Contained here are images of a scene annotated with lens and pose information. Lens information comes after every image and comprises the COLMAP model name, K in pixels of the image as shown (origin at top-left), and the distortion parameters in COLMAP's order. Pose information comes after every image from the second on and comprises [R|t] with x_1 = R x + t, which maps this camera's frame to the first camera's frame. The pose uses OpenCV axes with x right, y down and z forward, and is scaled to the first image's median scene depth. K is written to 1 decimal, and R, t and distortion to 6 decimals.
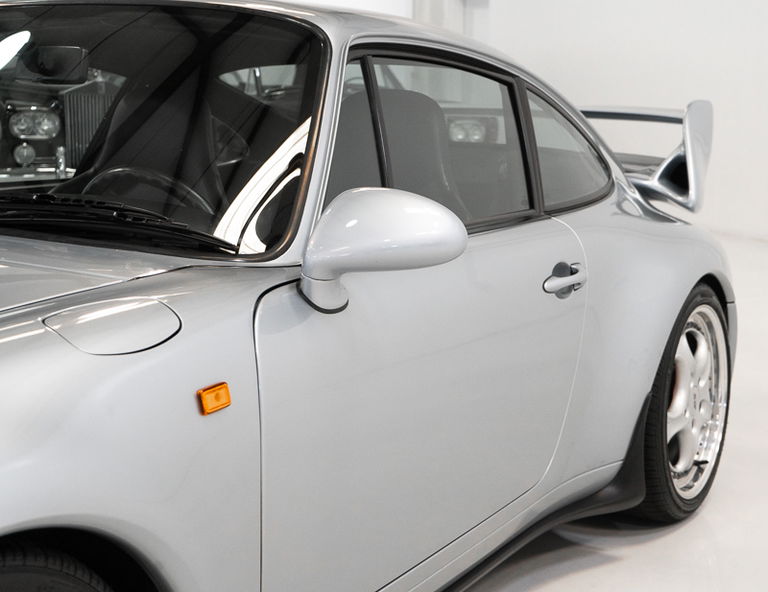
lens RADIAL K [[1294.1, 0, 417.1], [0, 1294.1, 296.0], [0, 0, 1]] dist [0.036435, 0.070245]
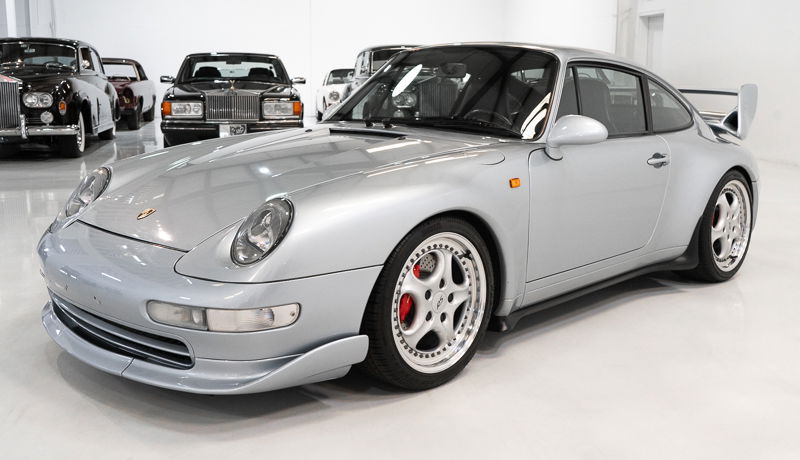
lens RADIAL K [[812.8, 0, 400.2], [0, 812.8, 206.5], [0, 0, 1]] dist [-0.006389, -0.002278]
pose [[0.965824, 0.033592, -0.257011, 0.036074], [-0.034874, 0.999392, -0.000431, 0.073592], [0.256840, 0.009380, 0.966408, -0.448414]]
